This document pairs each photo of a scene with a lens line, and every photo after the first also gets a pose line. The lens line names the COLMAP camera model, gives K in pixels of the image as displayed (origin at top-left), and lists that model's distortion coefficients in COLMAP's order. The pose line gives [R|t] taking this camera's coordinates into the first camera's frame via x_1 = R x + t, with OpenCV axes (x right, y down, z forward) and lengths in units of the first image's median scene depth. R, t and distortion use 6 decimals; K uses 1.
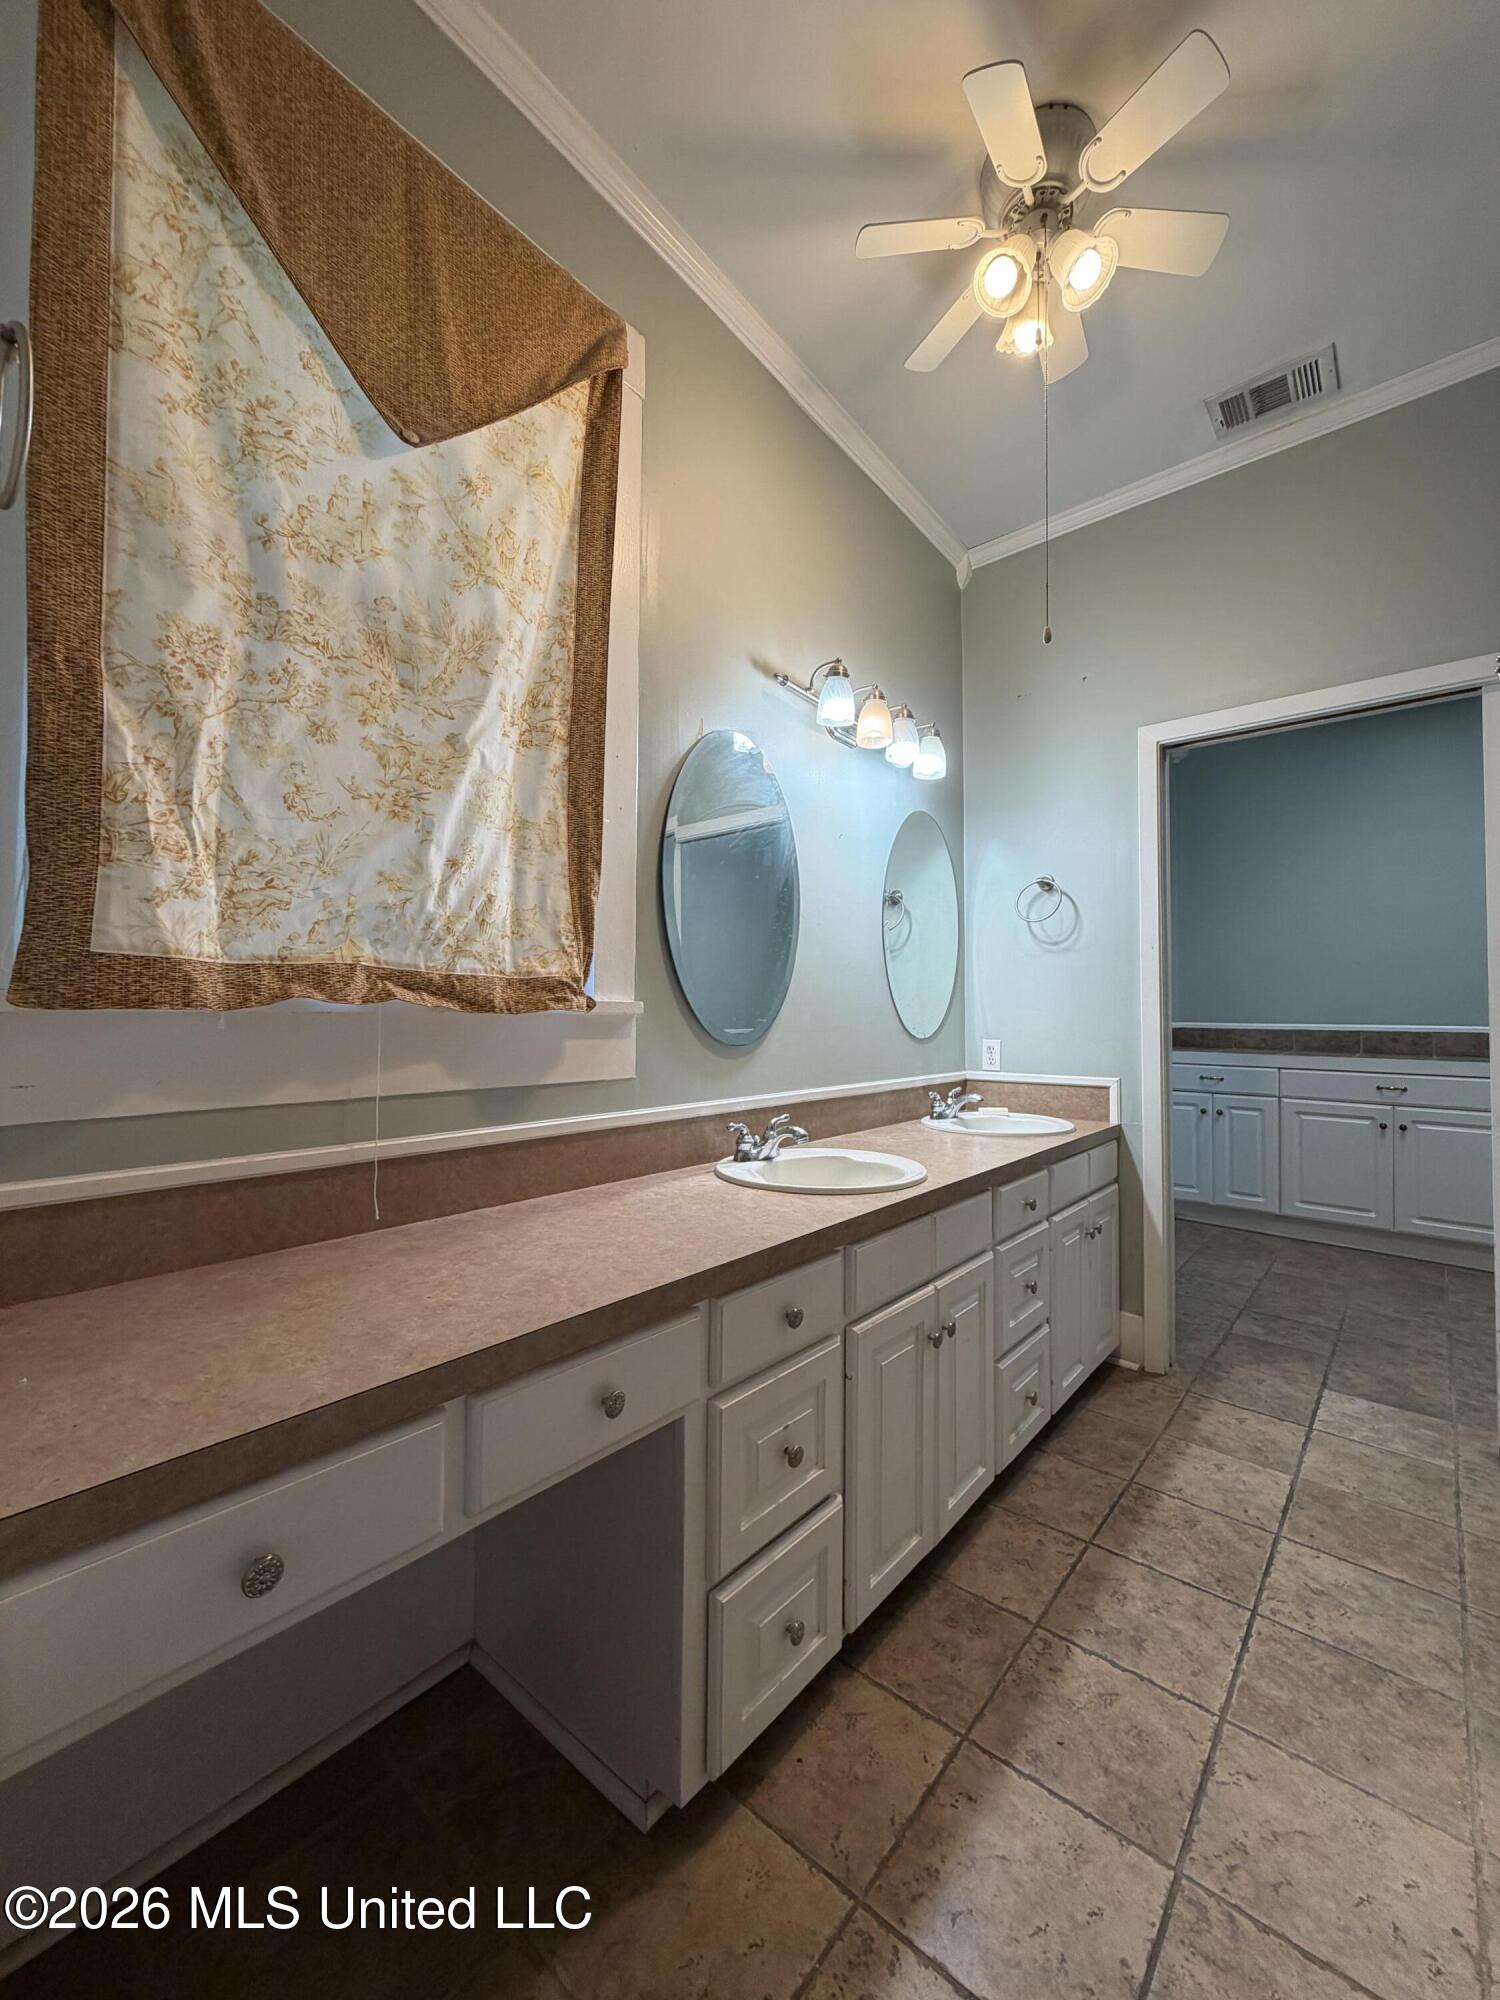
lens RADIAL K [[798.3, 0, 751.1], [0, 798.3, 996.9], [0, 0, 1]] dist [0.001357, 0.001104]
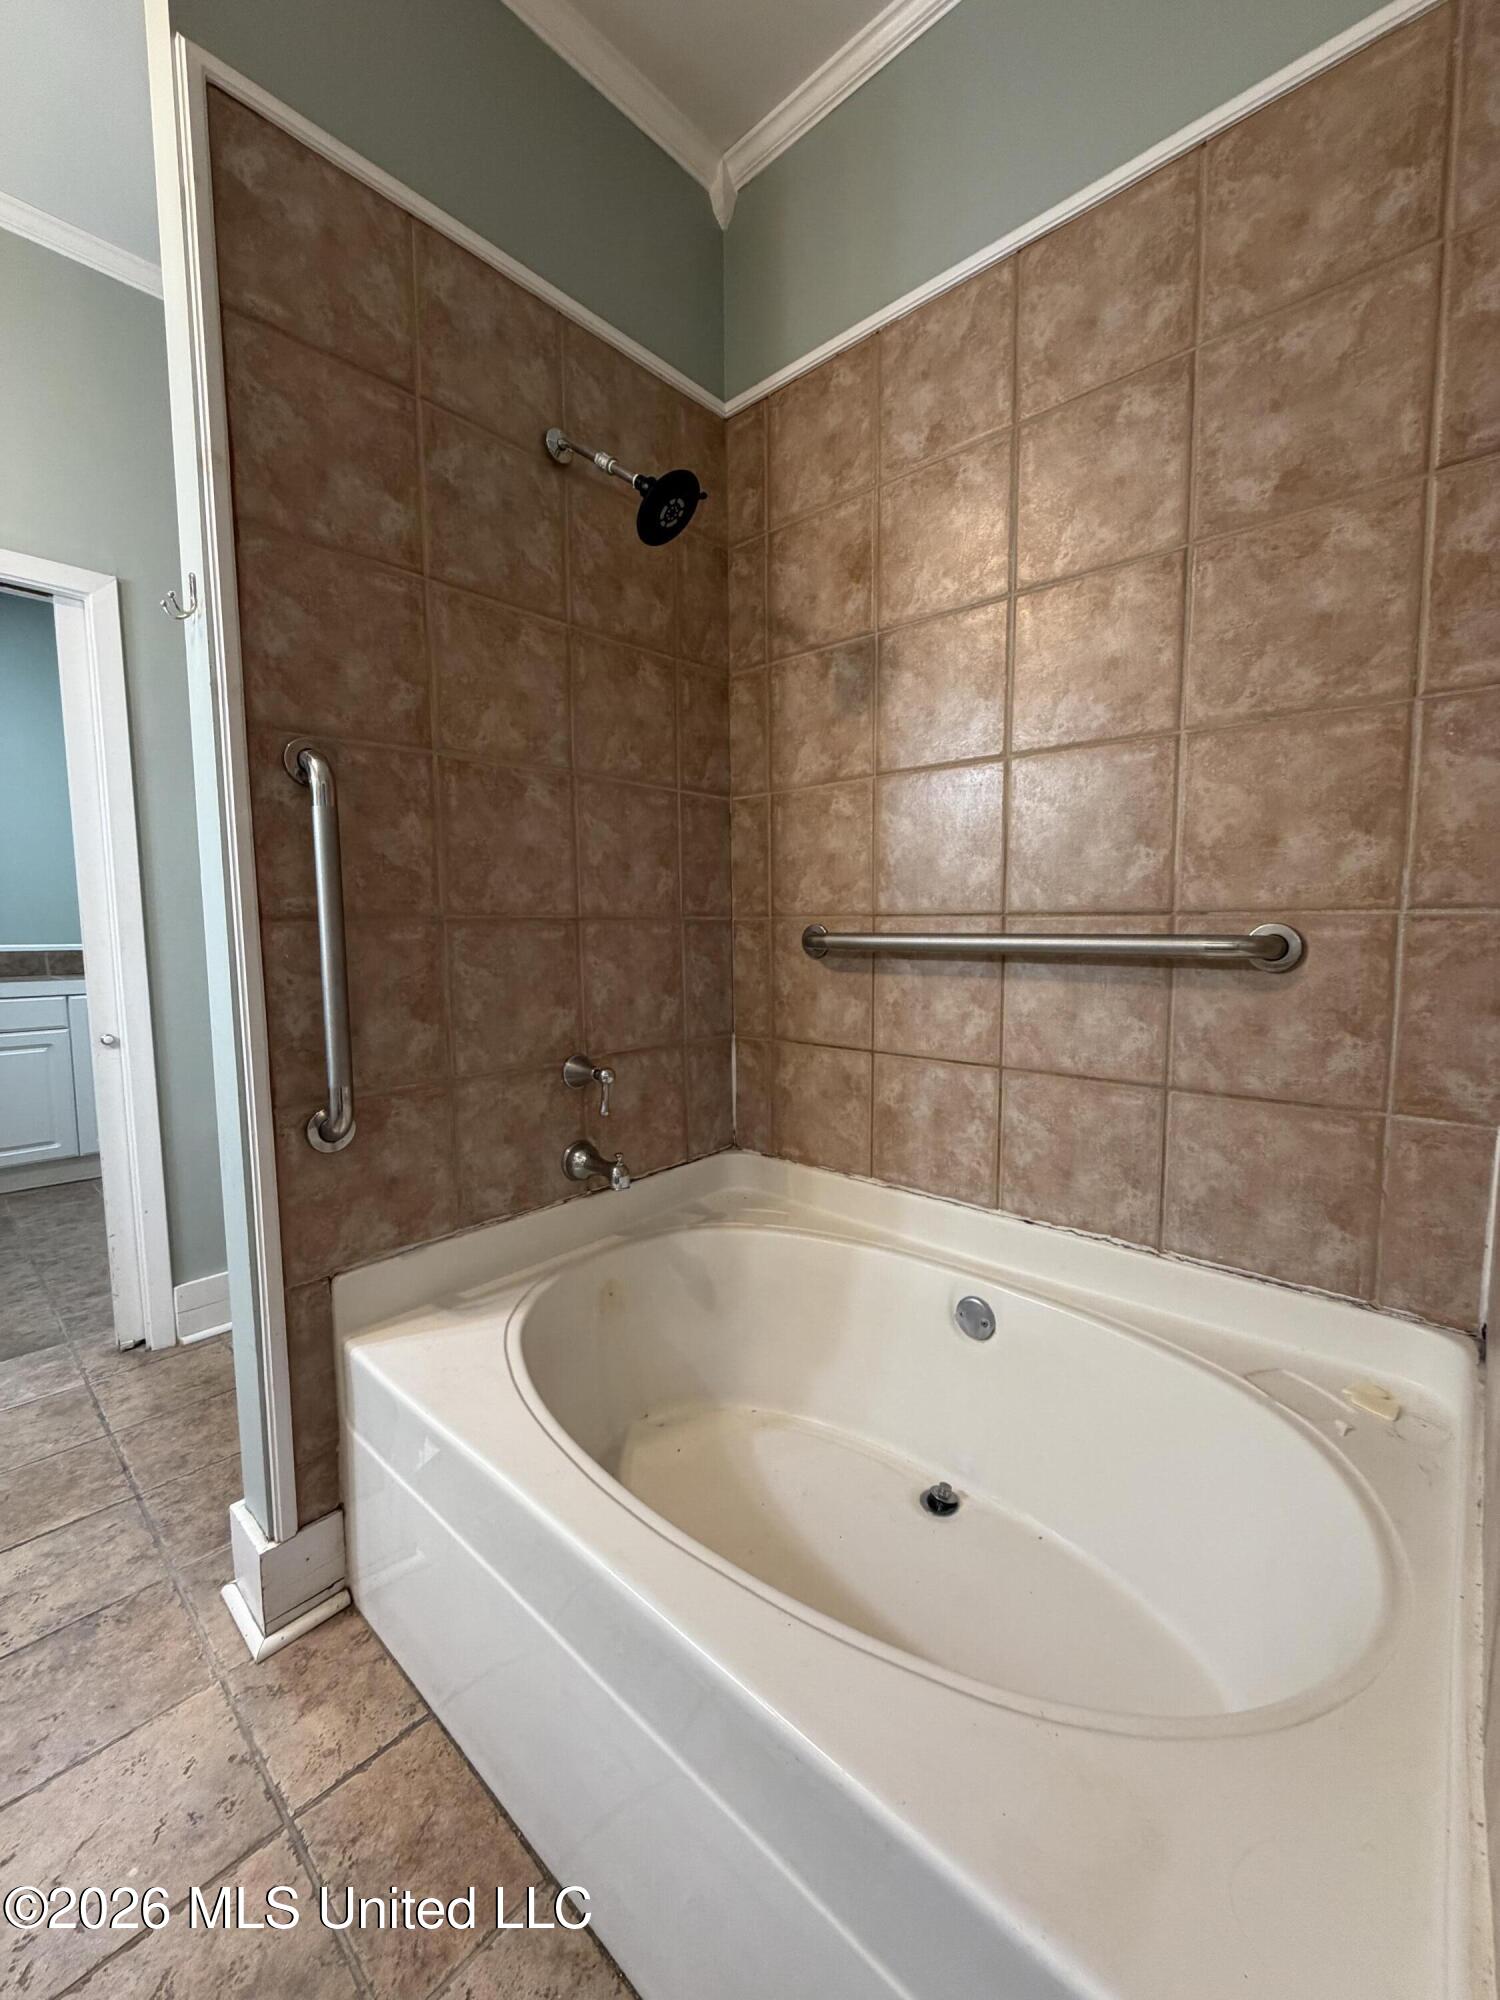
lens RADIAL K [[798.3, 0, 748.6], [0, 798.3, 996.6], [0, 0, 1]] dist [0.001357, 0.001104]
pose [[0.041766, -0.091594, 0.994920, -0.078278], [-0.014550, 0.995628, 0.092270, -0.011430], [-0.999021, -0.018330, 0.040251, 0.172072]]
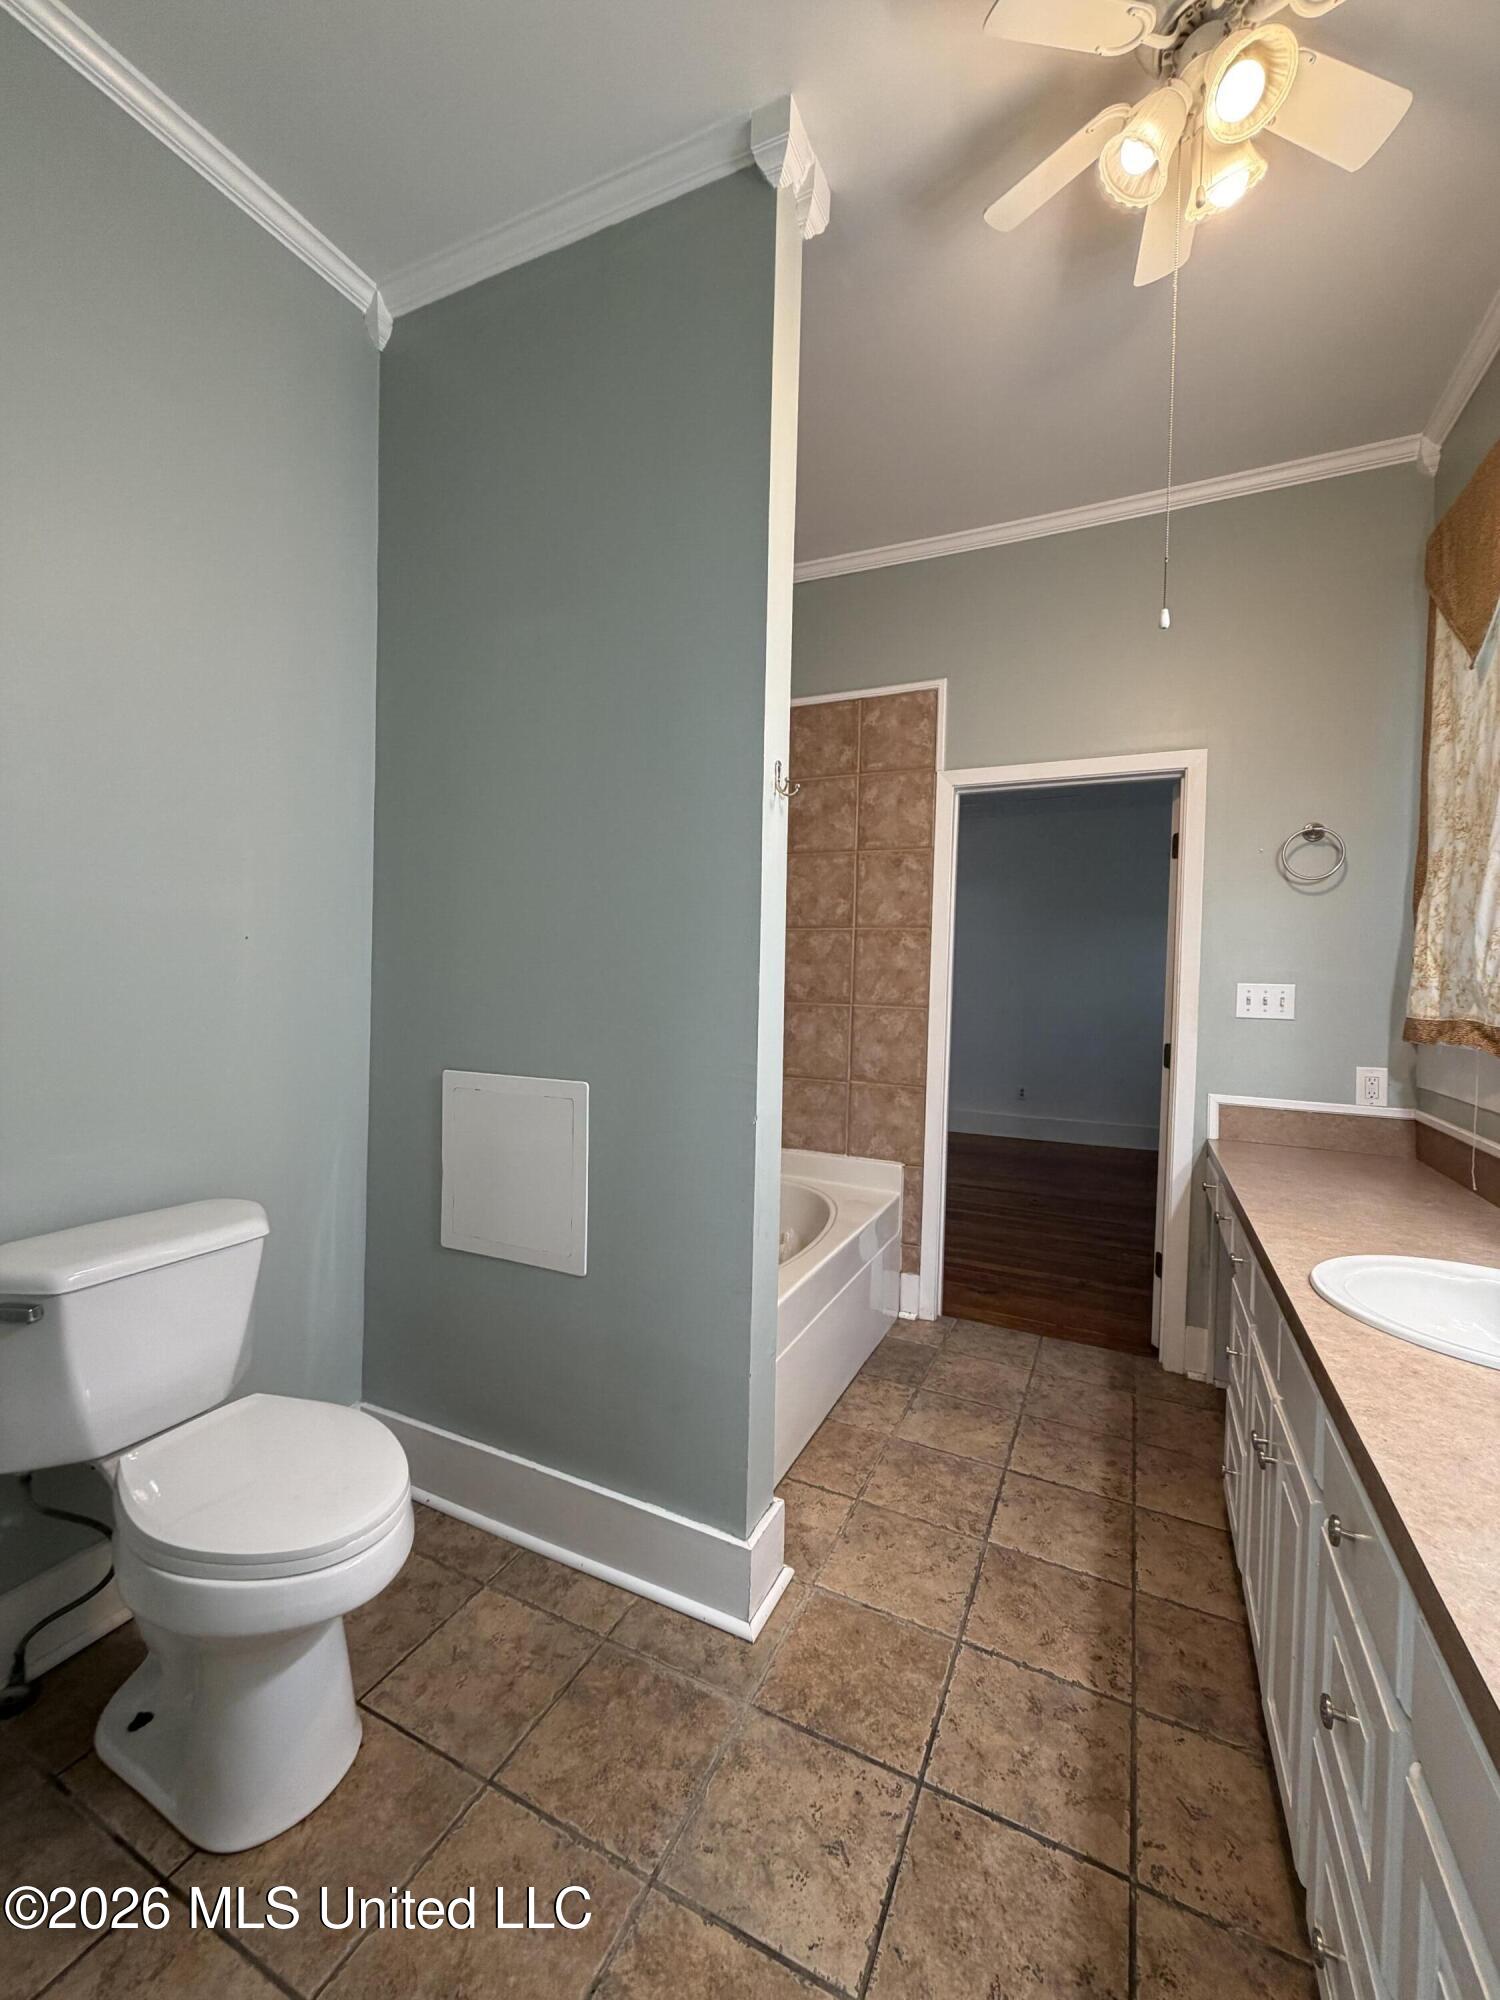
lens RADIAL K [[798.3, 0, 753.0], [0, 798.3, 995.9], [0, 0, 1]] dist [0.001357, 0.001104]
pose [[-0.966905, -0.026780, -0.253725, 1.083371], [-0.025751, 0.999641, -0.007376, -0.033851], [0.253832, -0.000598, -0.967248, 1.853203]]
